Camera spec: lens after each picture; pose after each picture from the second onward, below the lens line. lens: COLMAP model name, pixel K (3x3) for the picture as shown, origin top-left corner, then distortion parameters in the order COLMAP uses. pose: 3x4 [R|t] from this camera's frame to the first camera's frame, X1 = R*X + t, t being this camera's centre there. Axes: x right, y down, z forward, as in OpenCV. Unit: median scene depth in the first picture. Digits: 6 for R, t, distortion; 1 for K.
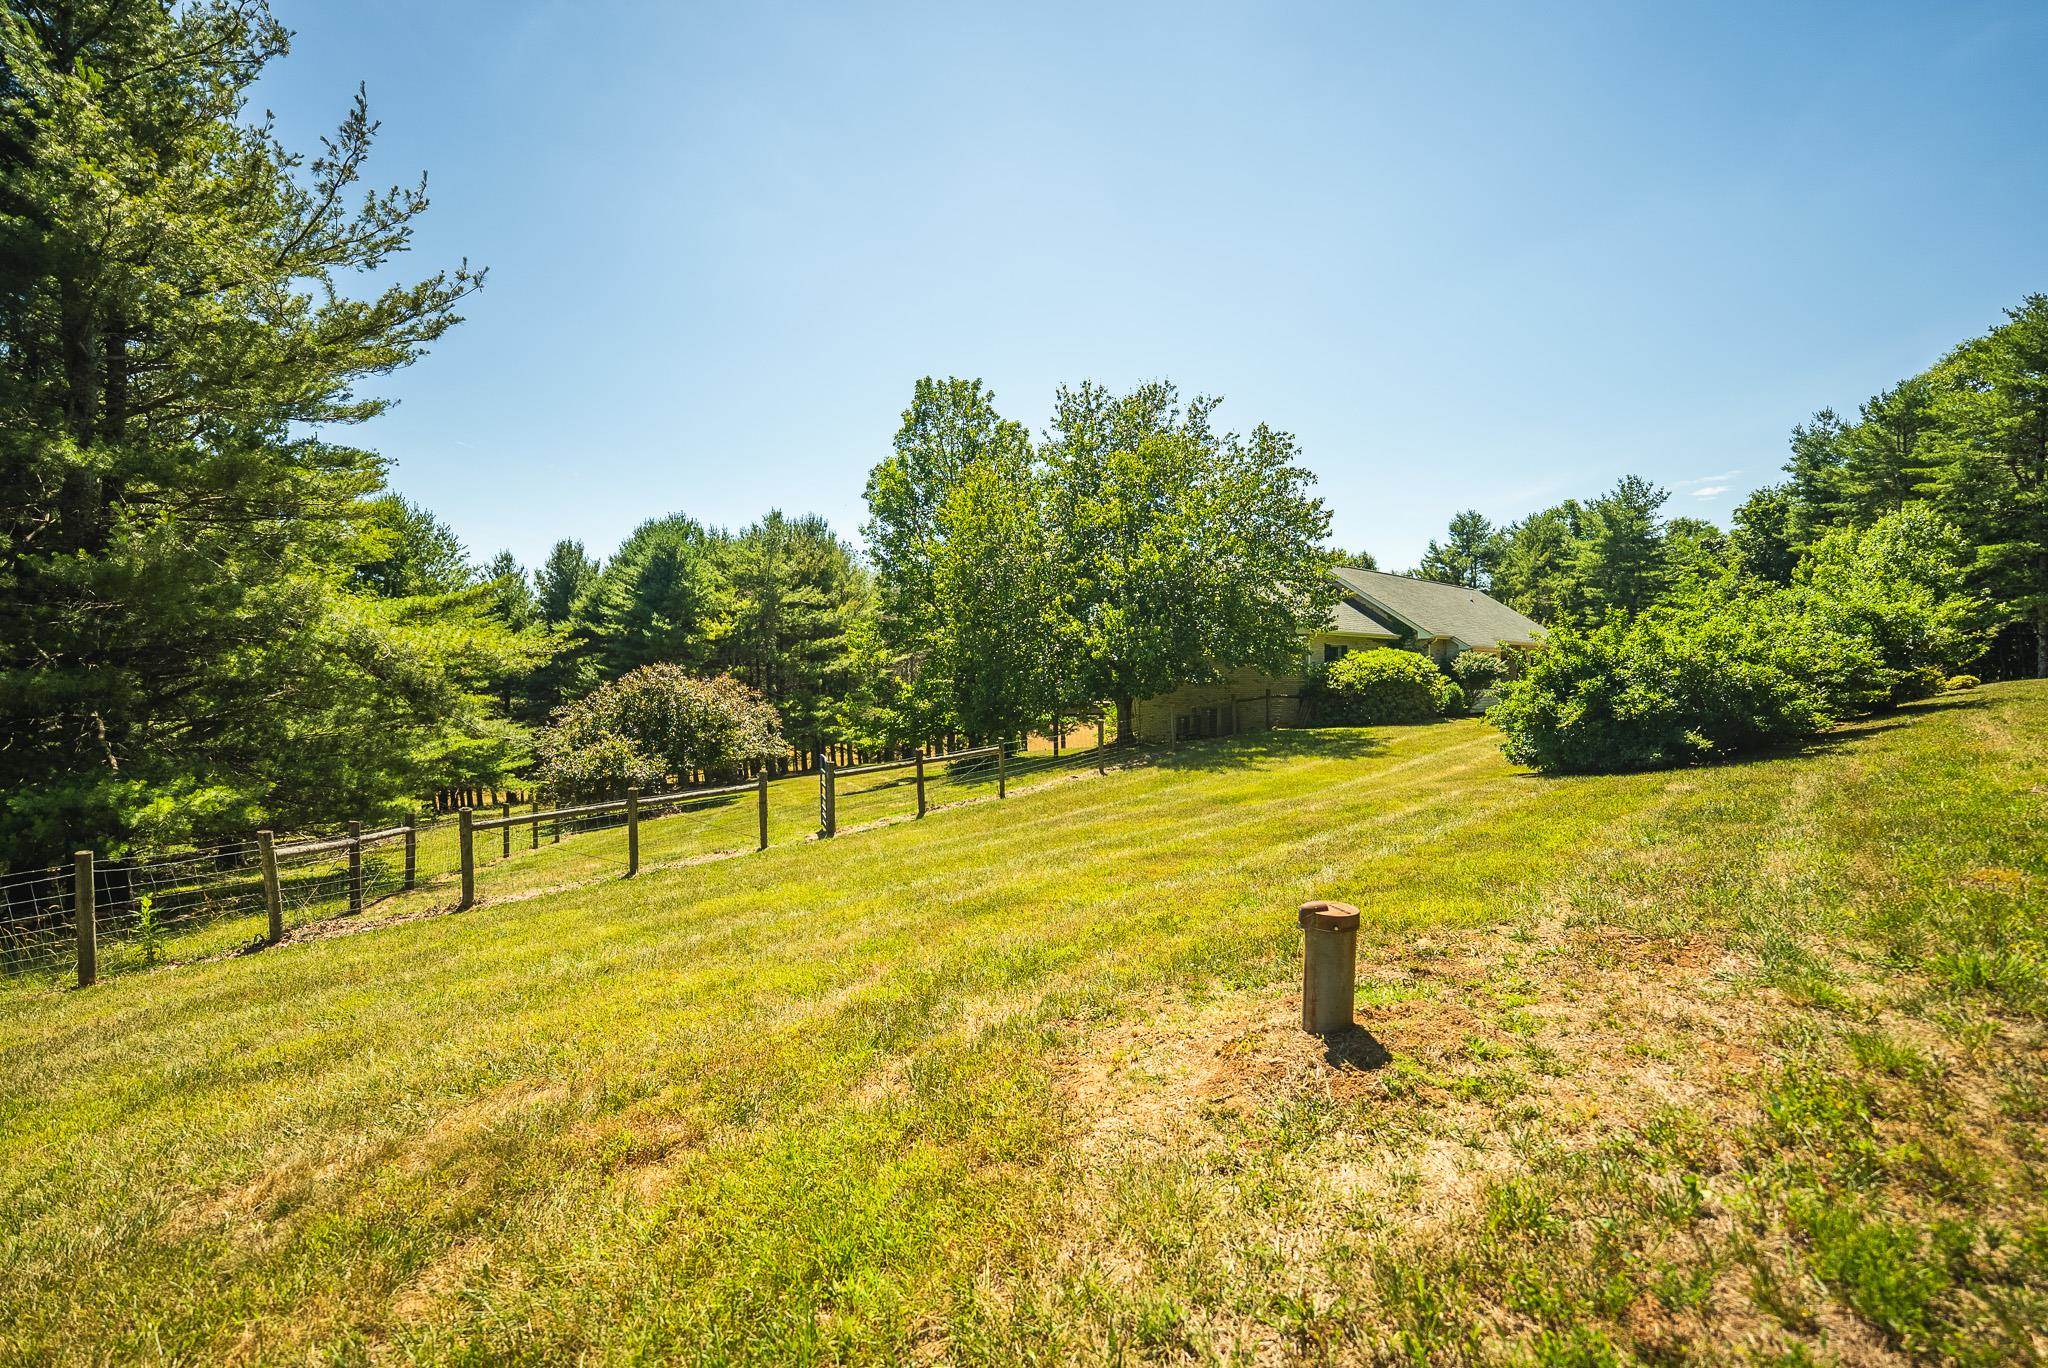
lens RADIAL K [[854.7, 0, 1030.5], [0, 854.7, 683.5], [0, 0, 1]] dist [-0.004698, -0.000264]
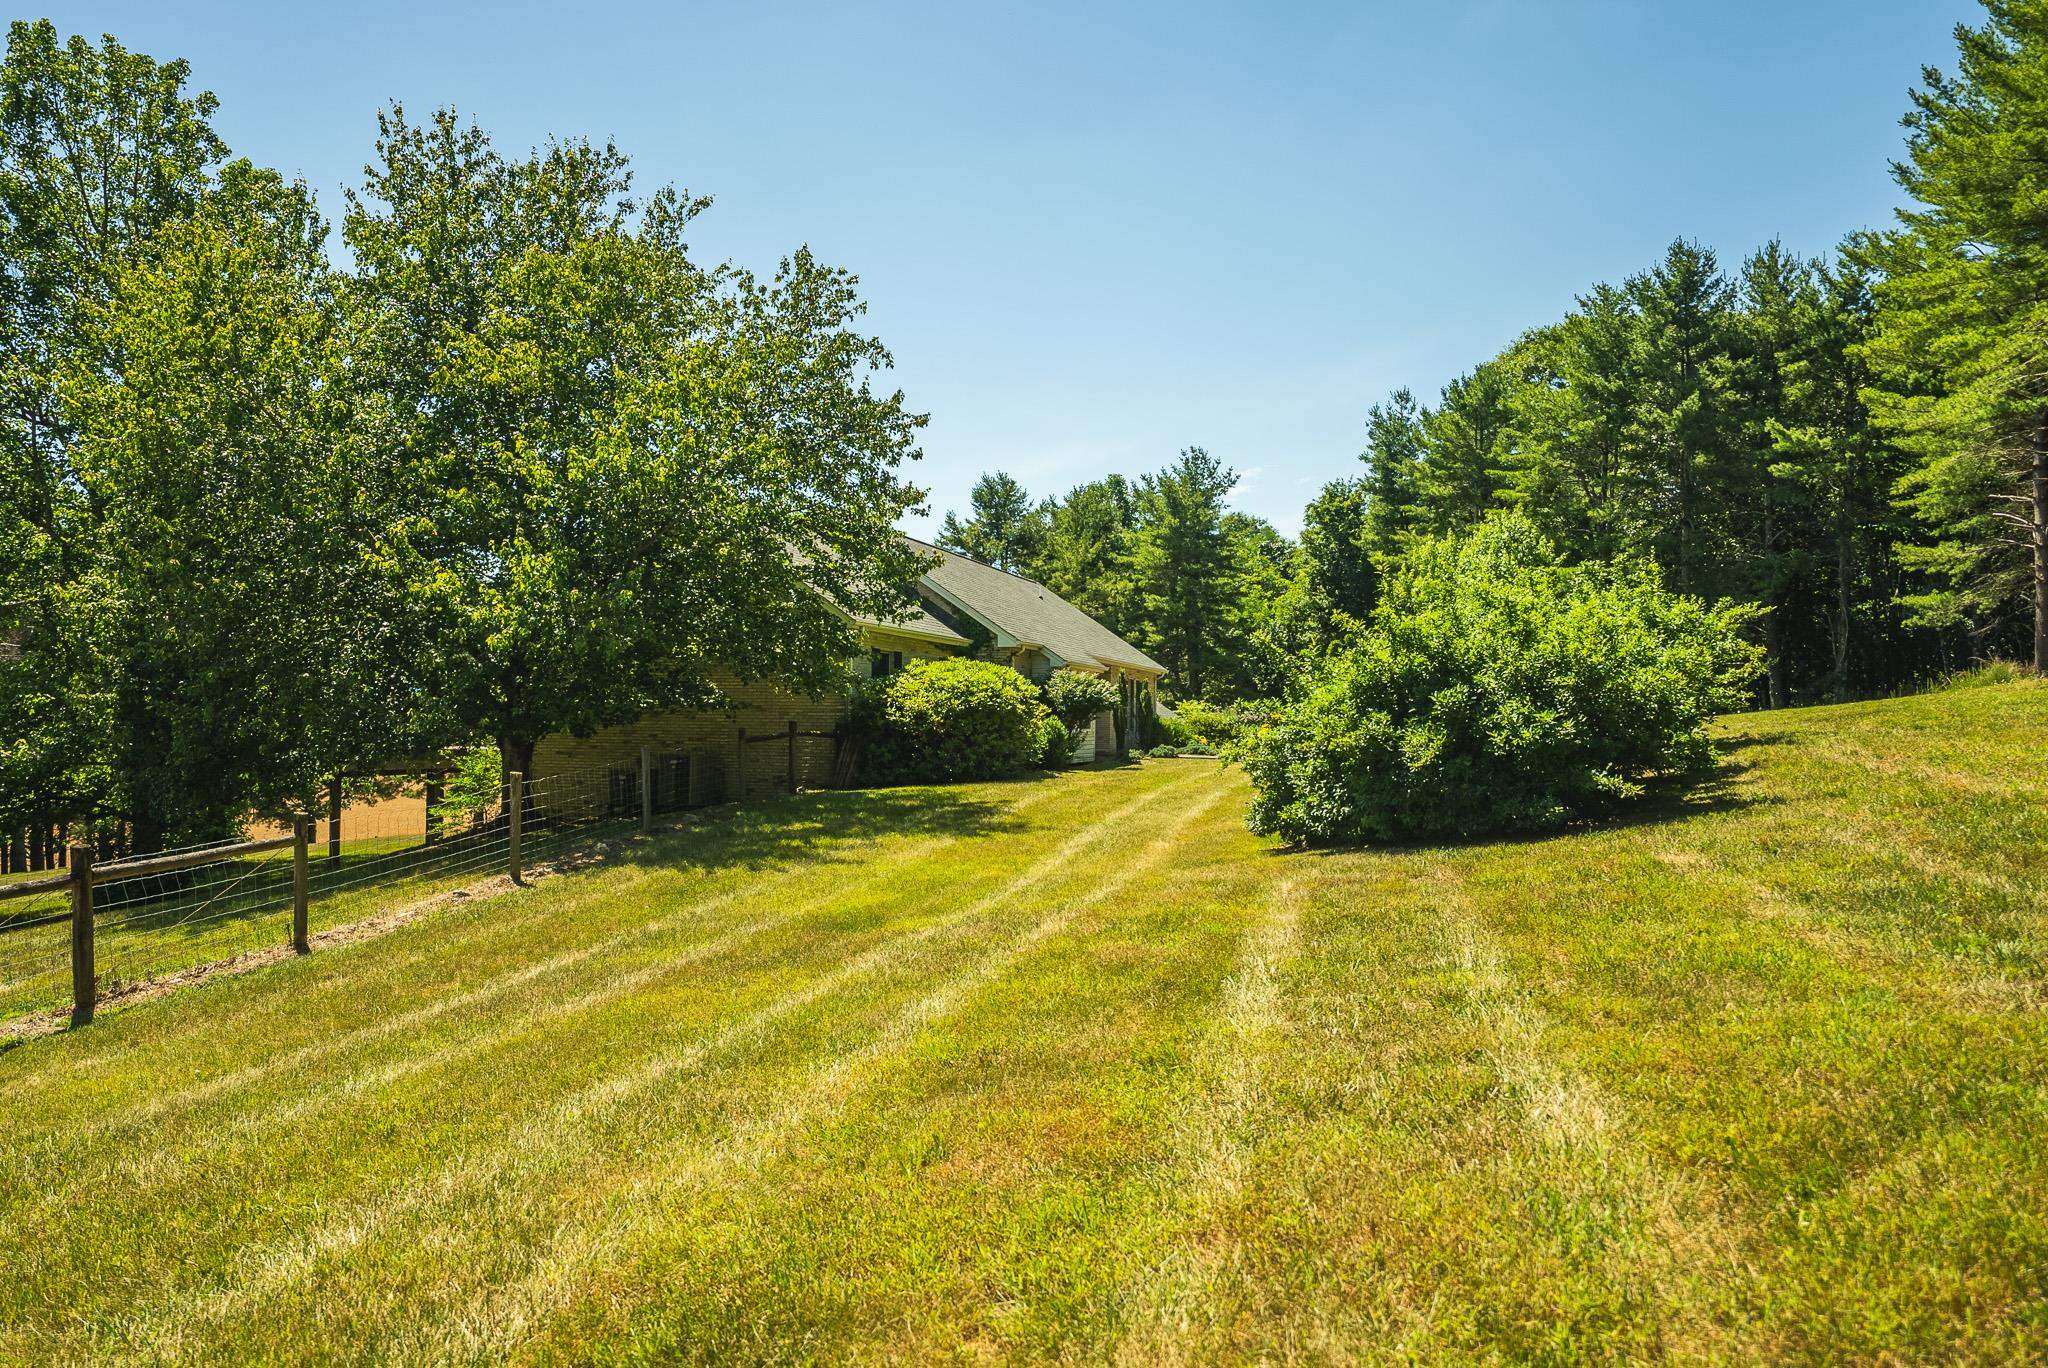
lens RADIAL K [[1365.9, 0, 1026.6], [0, 1365.9, 686.0], [0, 0, 1]] dist [0.026713, 0.004297]
pose [[0.860270, 0.026010, 0.509175, -0.045420], [-0.009699, 0.999352, -0.034663, 0.012142], [-0.509747, 0.024881, 0.859965, 0.126148]]
